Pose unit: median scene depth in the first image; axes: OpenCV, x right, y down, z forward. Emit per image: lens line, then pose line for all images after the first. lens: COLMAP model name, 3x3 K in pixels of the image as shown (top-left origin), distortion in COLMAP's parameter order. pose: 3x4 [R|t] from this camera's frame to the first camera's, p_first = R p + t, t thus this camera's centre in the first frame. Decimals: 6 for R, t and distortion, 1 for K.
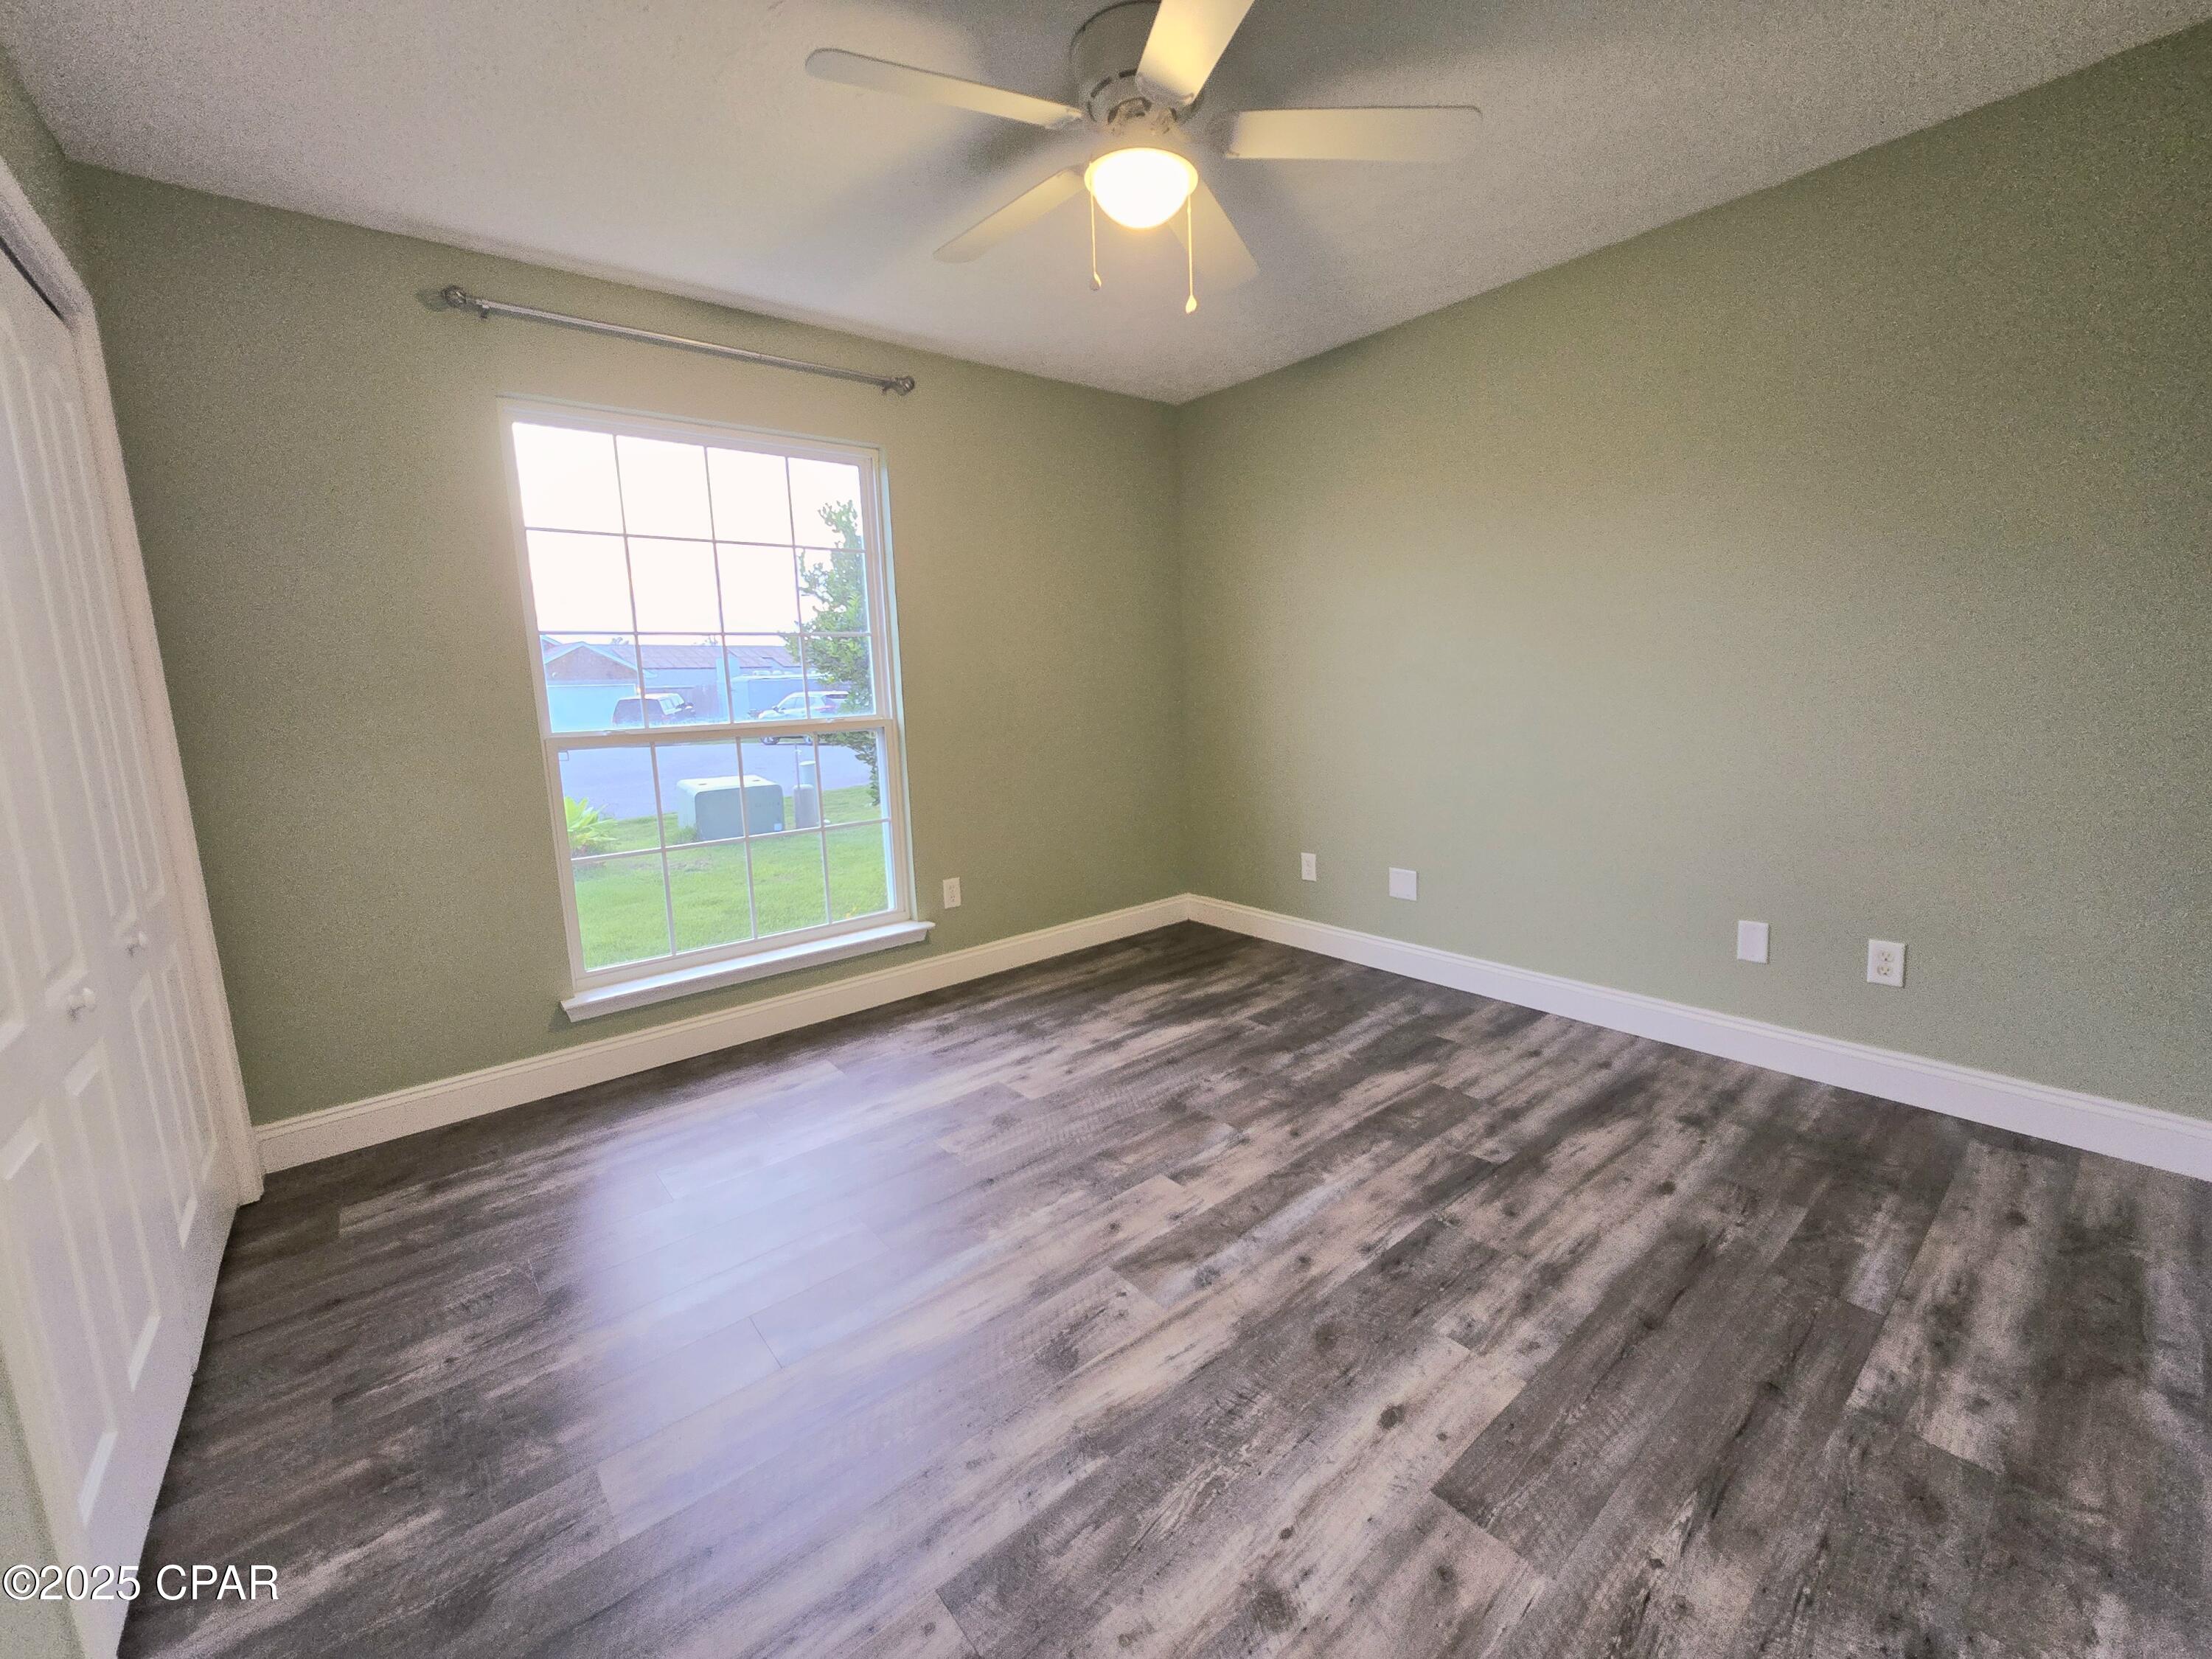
lens RADIAL K [[899.7, 0, 1103.9], [0, 899.7, 817.1], [0, 0, 1]] dist [-0.000539, -0.000030]
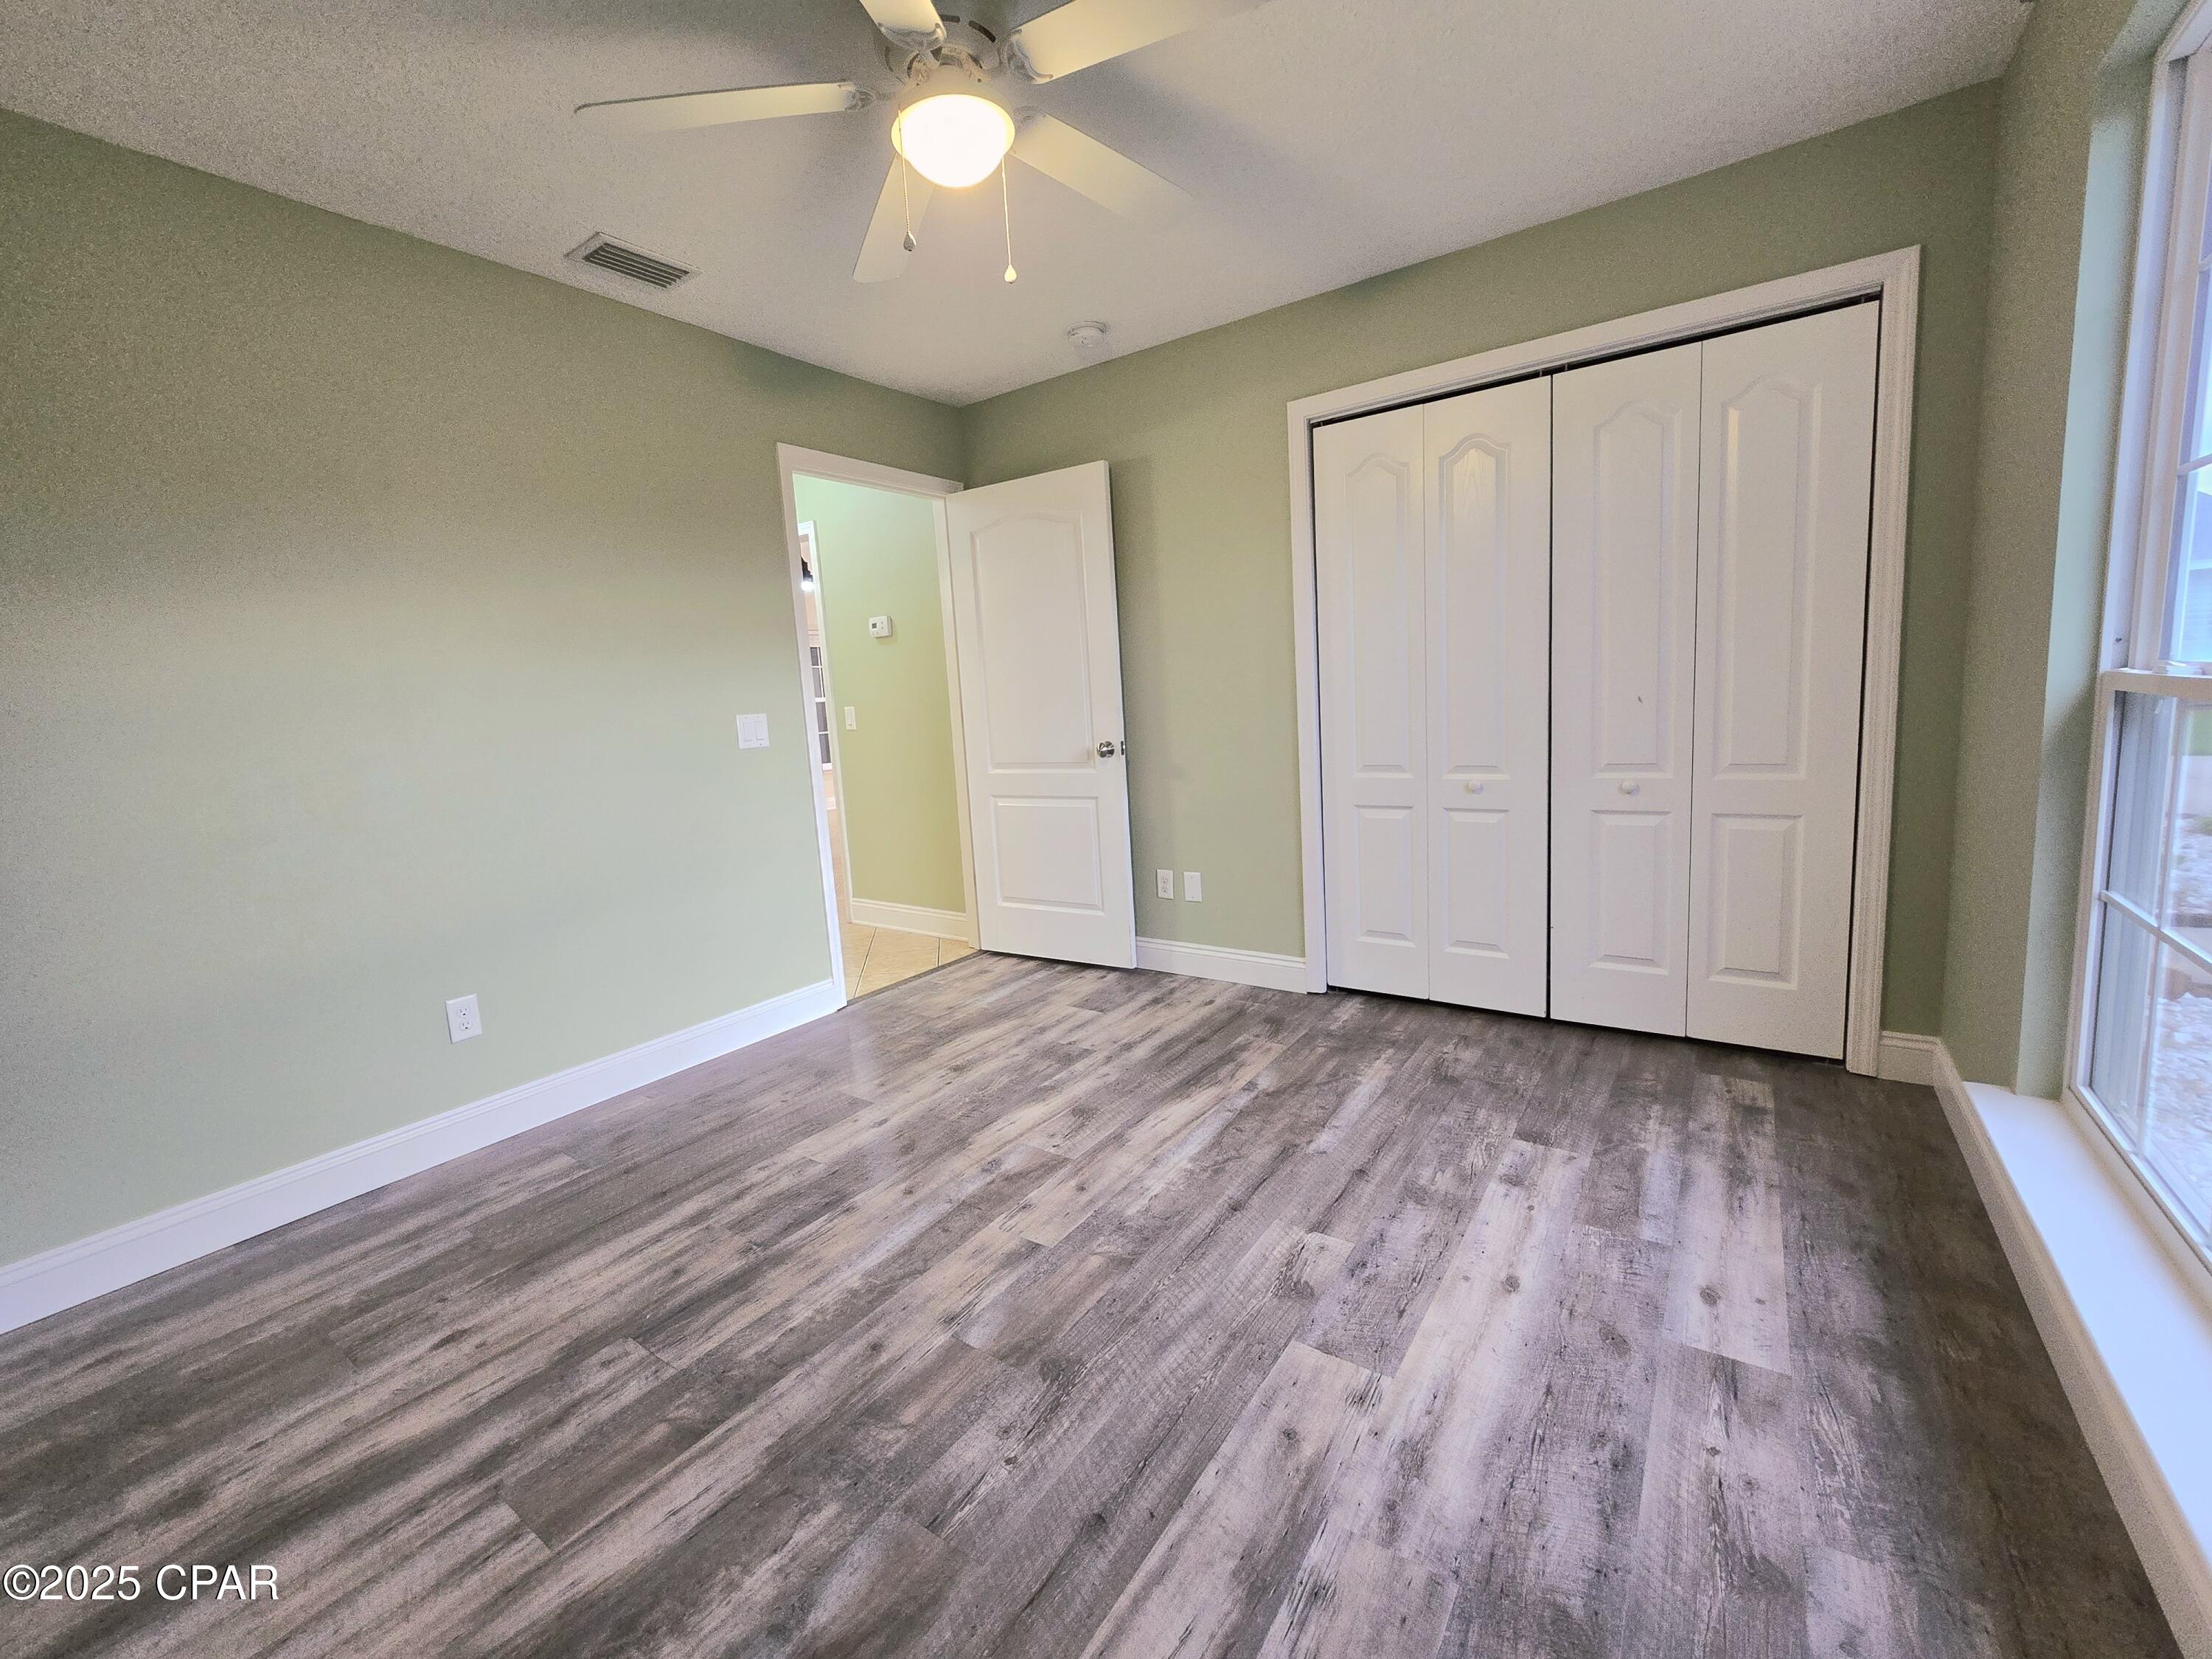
lens RADIAL K [[899.7, 0, 1103.9], [0, 899.7, 817.1], [0, 0, 1]] dist [-0.000539, -0.000030]
pose [[-0.958845, 0.130017, -0.252411, 0.187657], [0.054252, 0.956511, 0.286607, -0.254326], [0.278697, 0.261118, -0.924200, 1.786329]]
